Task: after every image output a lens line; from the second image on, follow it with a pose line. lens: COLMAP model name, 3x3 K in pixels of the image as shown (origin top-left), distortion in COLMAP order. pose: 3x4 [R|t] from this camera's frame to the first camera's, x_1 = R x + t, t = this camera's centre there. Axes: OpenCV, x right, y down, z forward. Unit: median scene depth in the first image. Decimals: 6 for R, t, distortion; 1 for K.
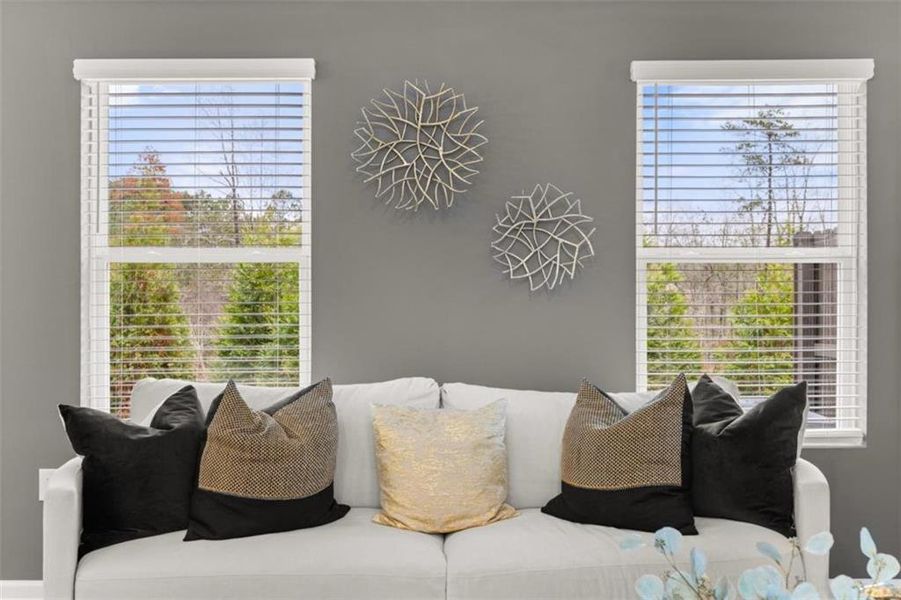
lens RADIAL K [[836.5, 0, 449.4], [0, 836.5, 282.1], [0, 0, 1]] dist [0.005553, 0.005455]
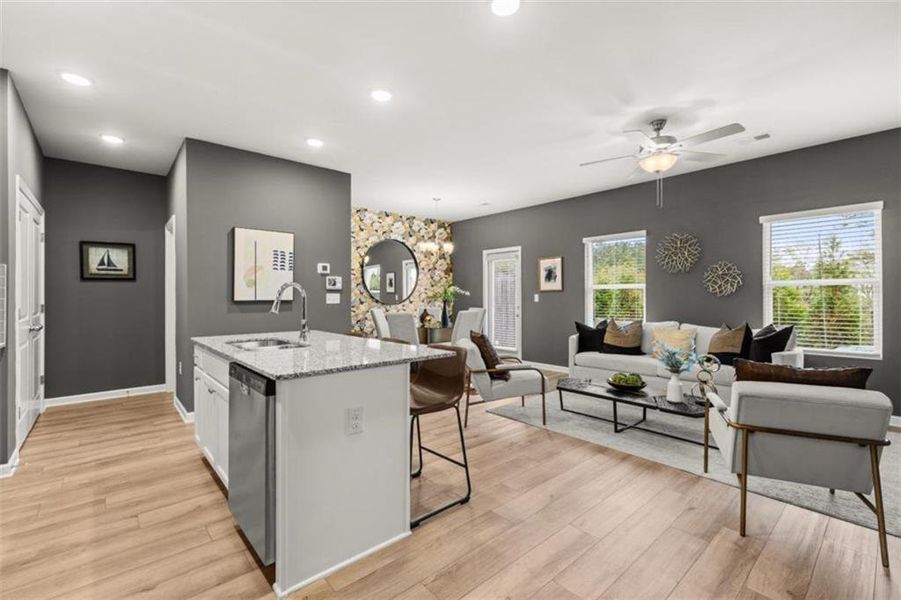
lens RADIAL K [[388.9, 0, 447.4], [0, 388.9, 296.8], [0, 0, 1]] dist [0.003021, 0.000152]
pose [[0.654129, -0.001196, -0.756382, 0.609818], [0.006408, 0.999972, 0.003961, 0.000492], [0.756356, -0.007438, 0.654118, -0.805715]]
